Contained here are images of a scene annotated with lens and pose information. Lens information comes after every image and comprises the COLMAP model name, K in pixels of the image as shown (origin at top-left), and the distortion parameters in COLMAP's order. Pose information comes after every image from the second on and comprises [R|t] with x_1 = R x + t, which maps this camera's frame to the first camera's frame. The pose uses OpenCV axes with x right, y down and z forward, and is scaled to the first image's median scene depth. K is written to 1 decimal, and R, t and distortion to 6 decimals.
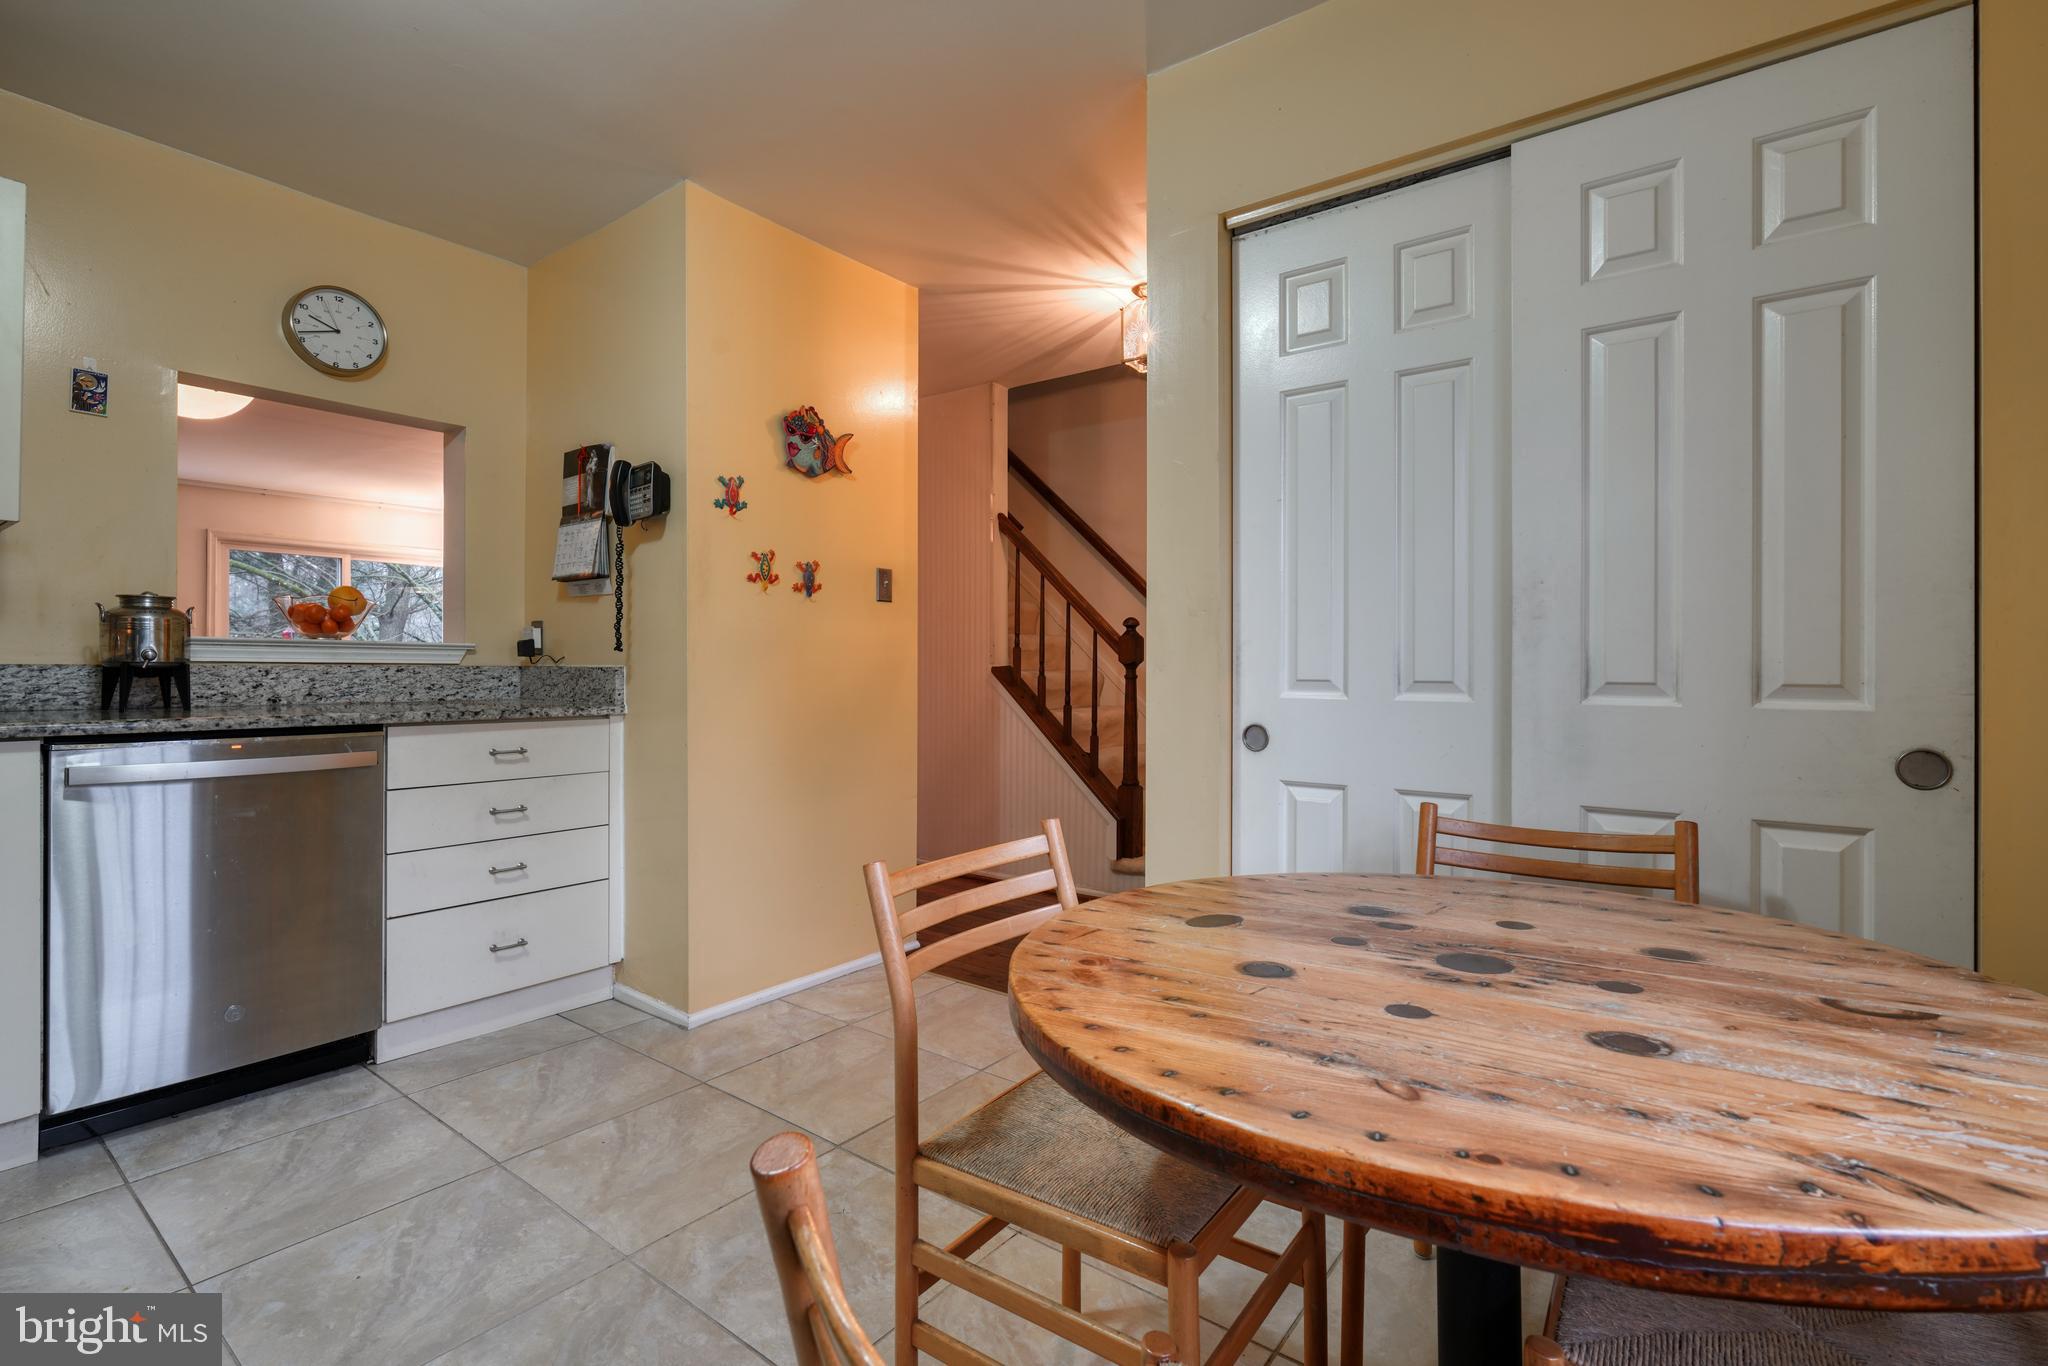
lens RADIAL K [[924.1, 0, 1004.5], [0, 924.1, 662.5], [0, 0, 1]] dist [-0.003751, 0.001012]
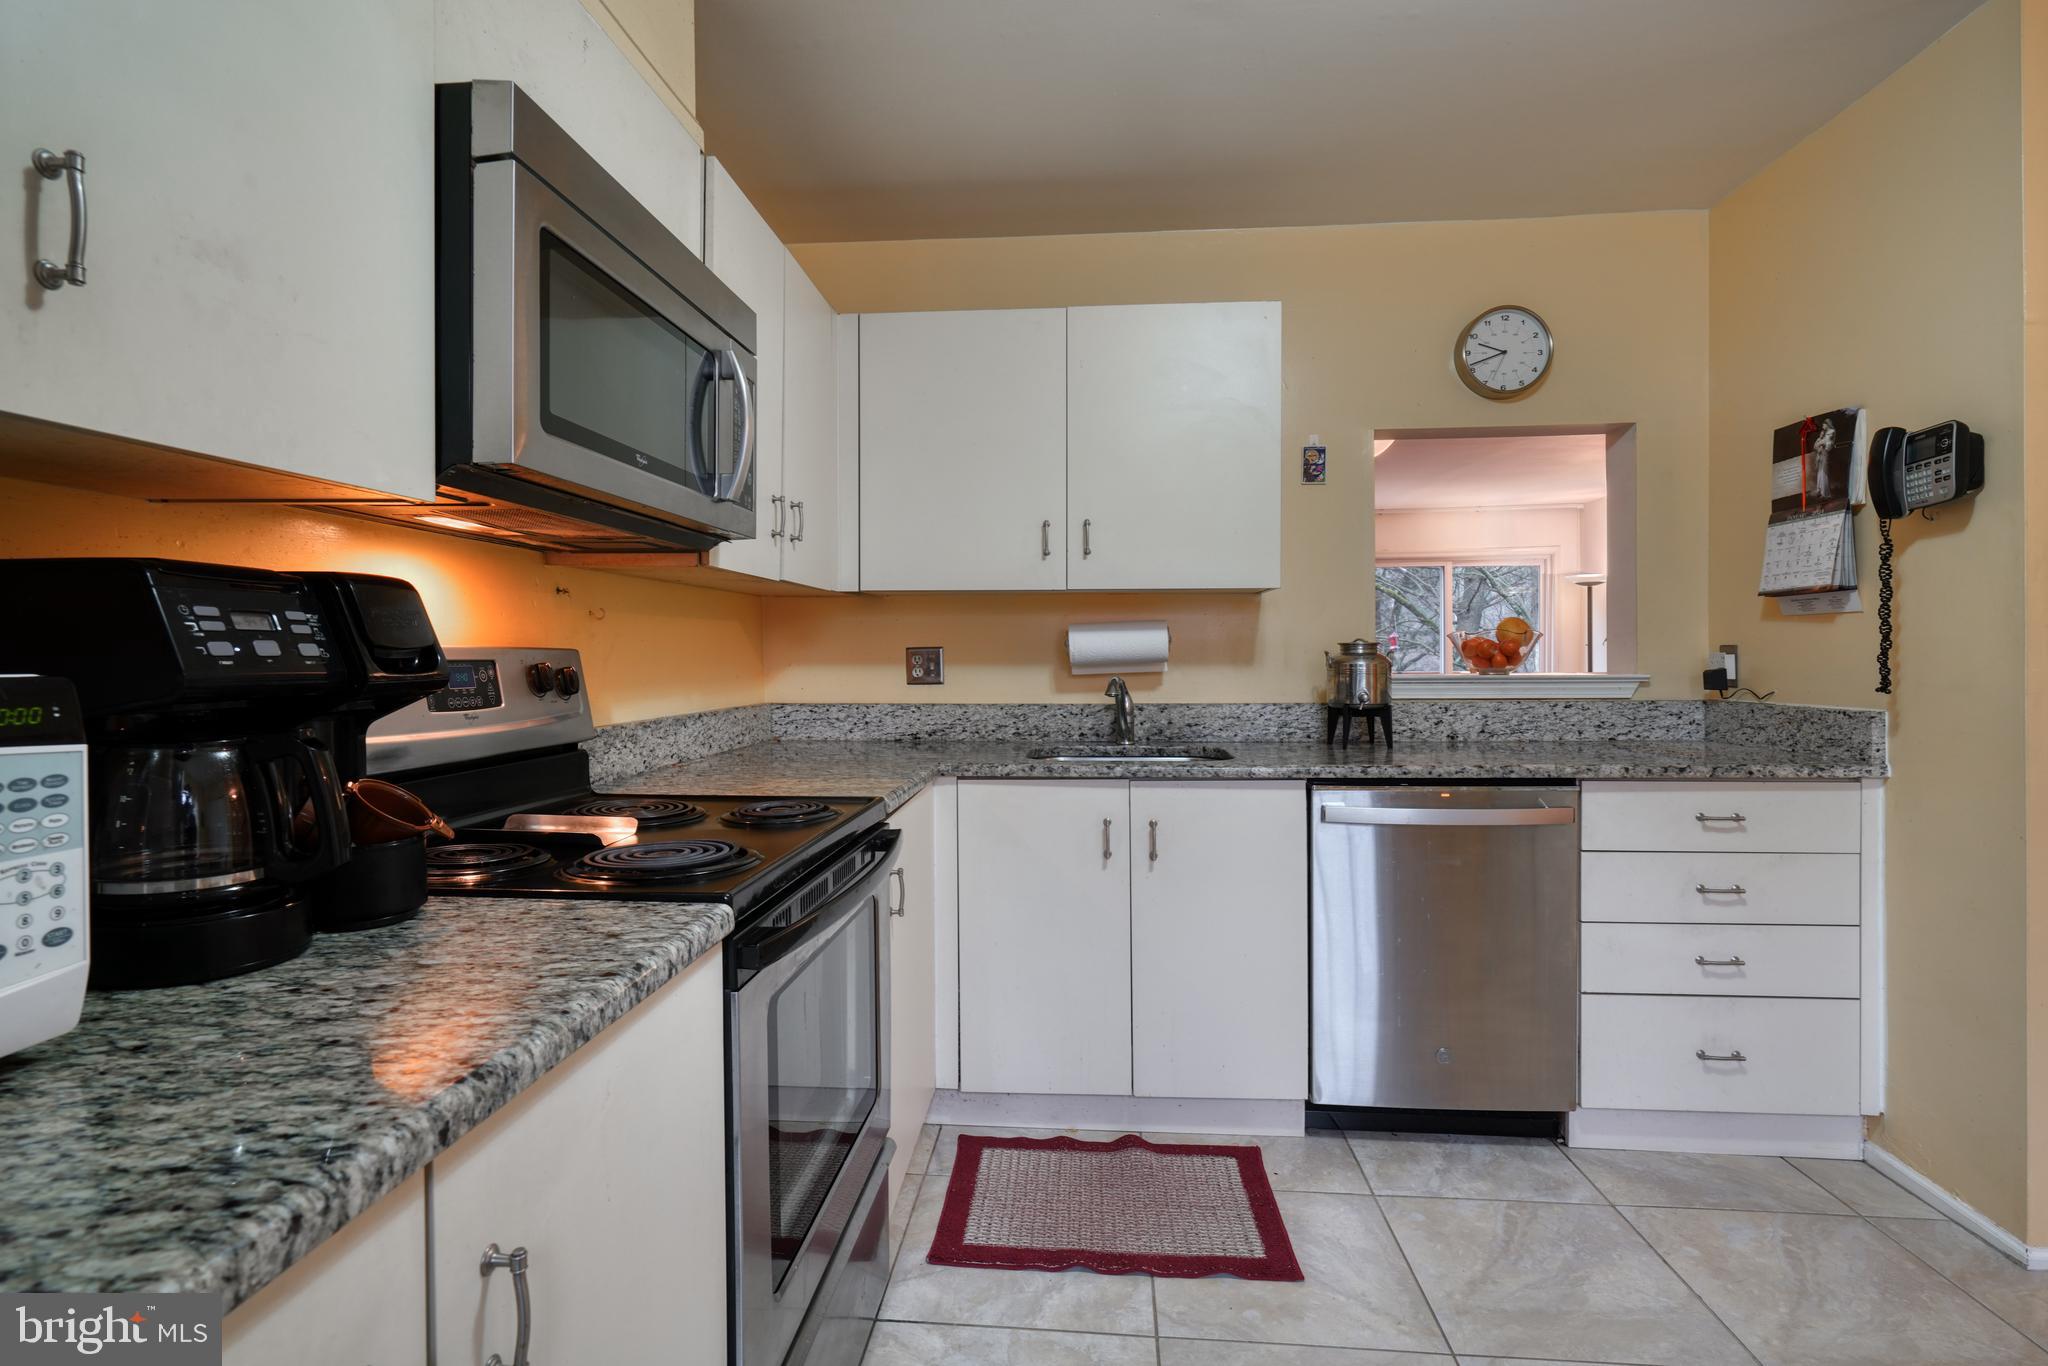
lens RADIAL K [[1000.7, 0, 1023.6], [0, 1000.7, 654.8], [0, 0, 1]] dist [-0.001714, 0.000000]
pose [[0.544984, -0.014307, -0.838324, -0.134169], [0.018398, 0.999818, -0.005103, -0.051406], [0.838245, -0.012642, 0.545148, 0.018105]]
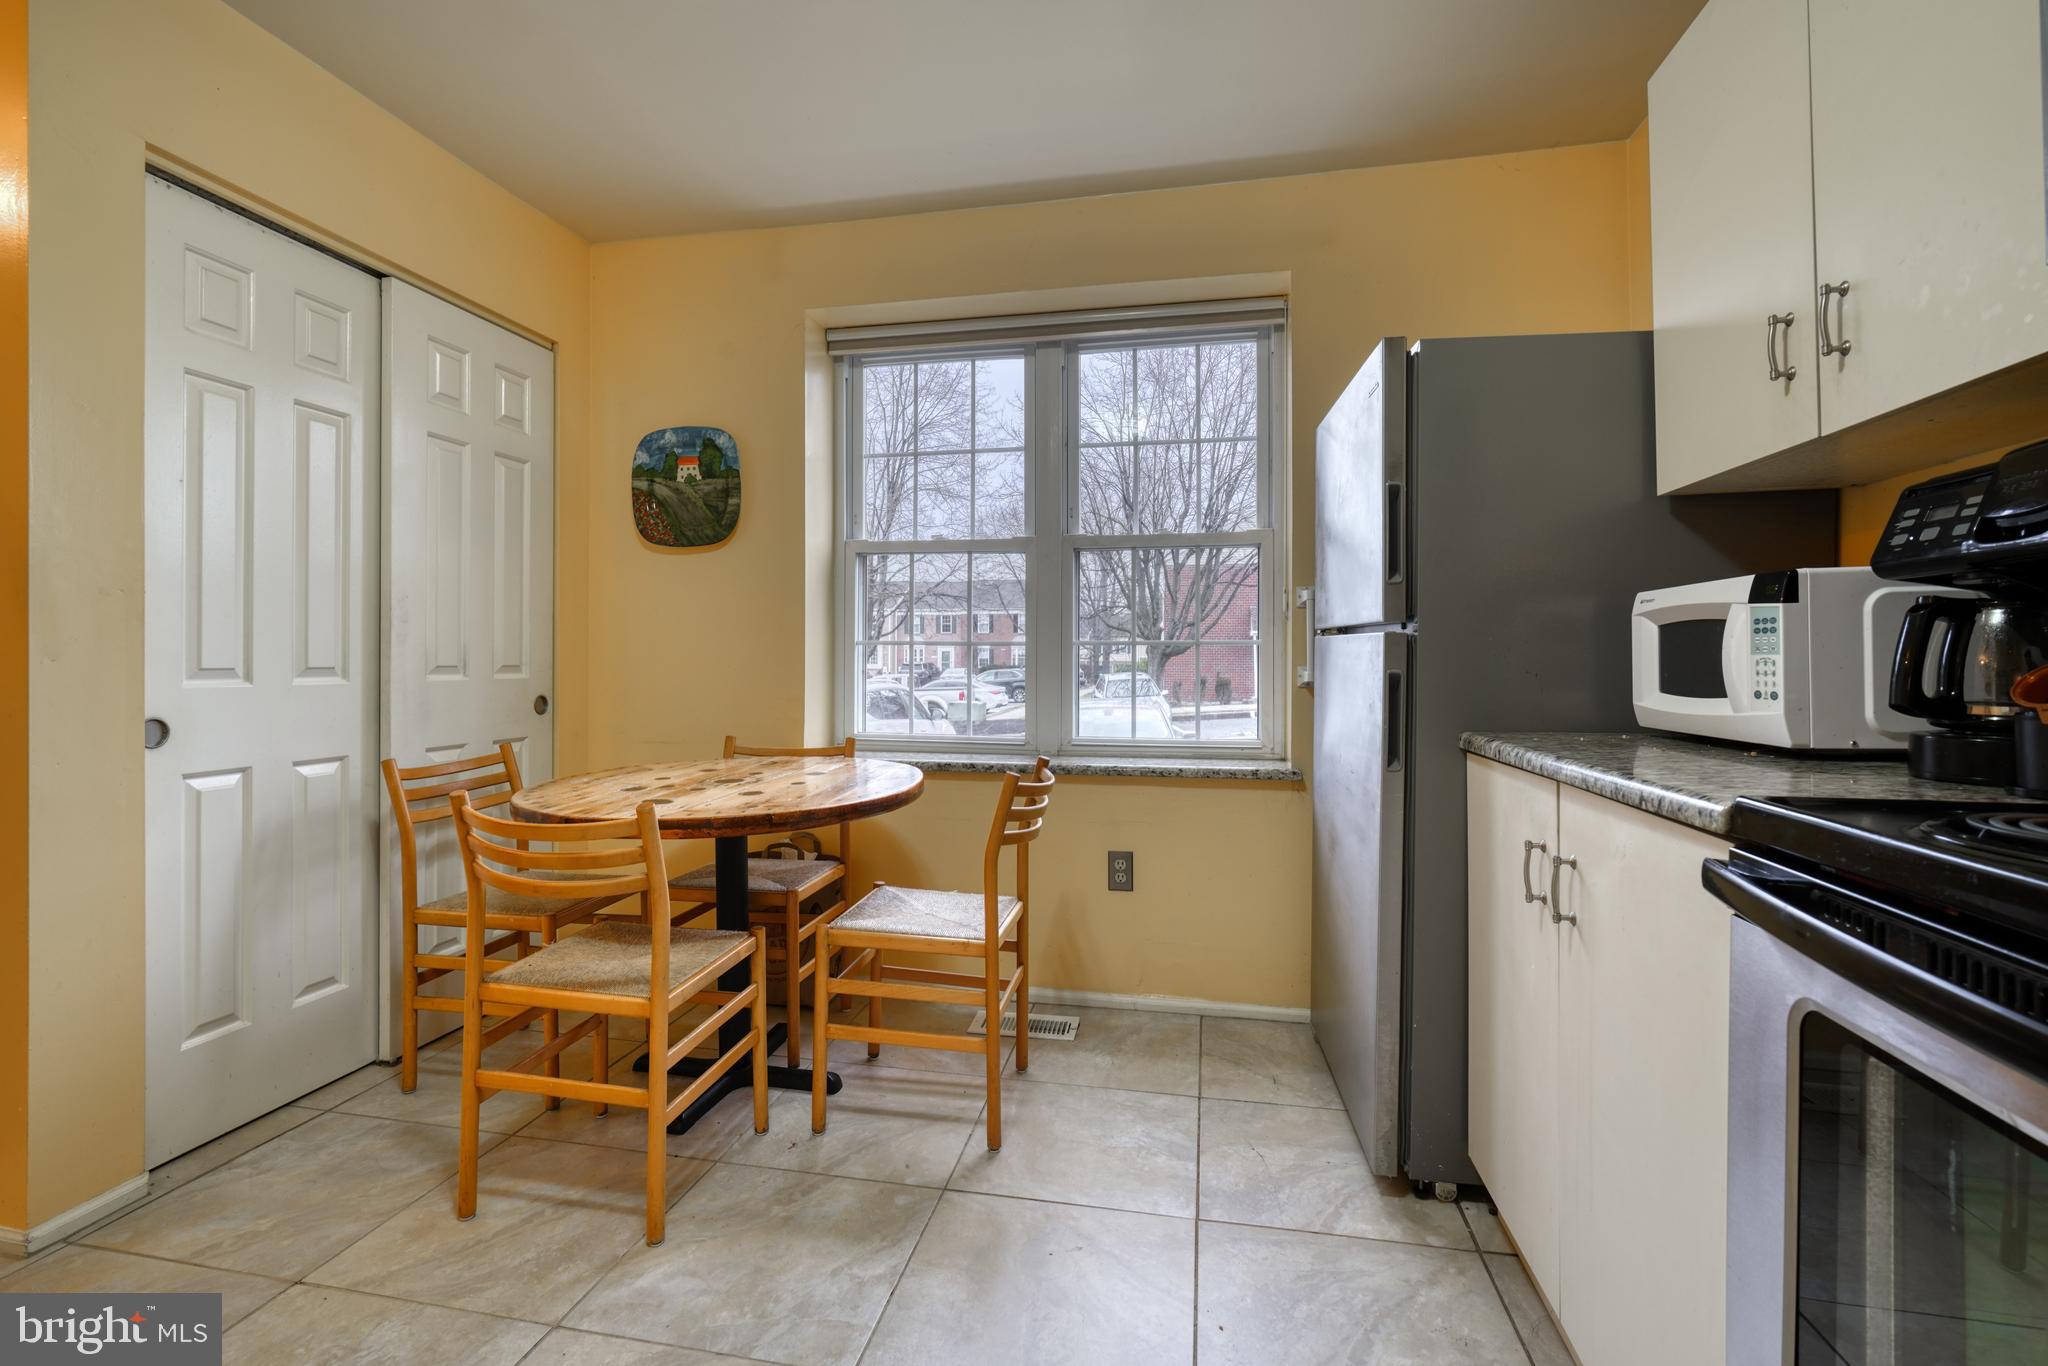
lens RADIAL K [[924.1, 0, 1004.5], [0, 924.1, 662.5], [0, 0, 1]] dist [-0.003751, 0.001012]
pose [[-0.427302, -0.012455, 0.904023, -0.698032], [-0.013241, 0.999884, 0.007517, -0.005418], [-0.904012, -0.008759, -0.427417, 0.483379]]
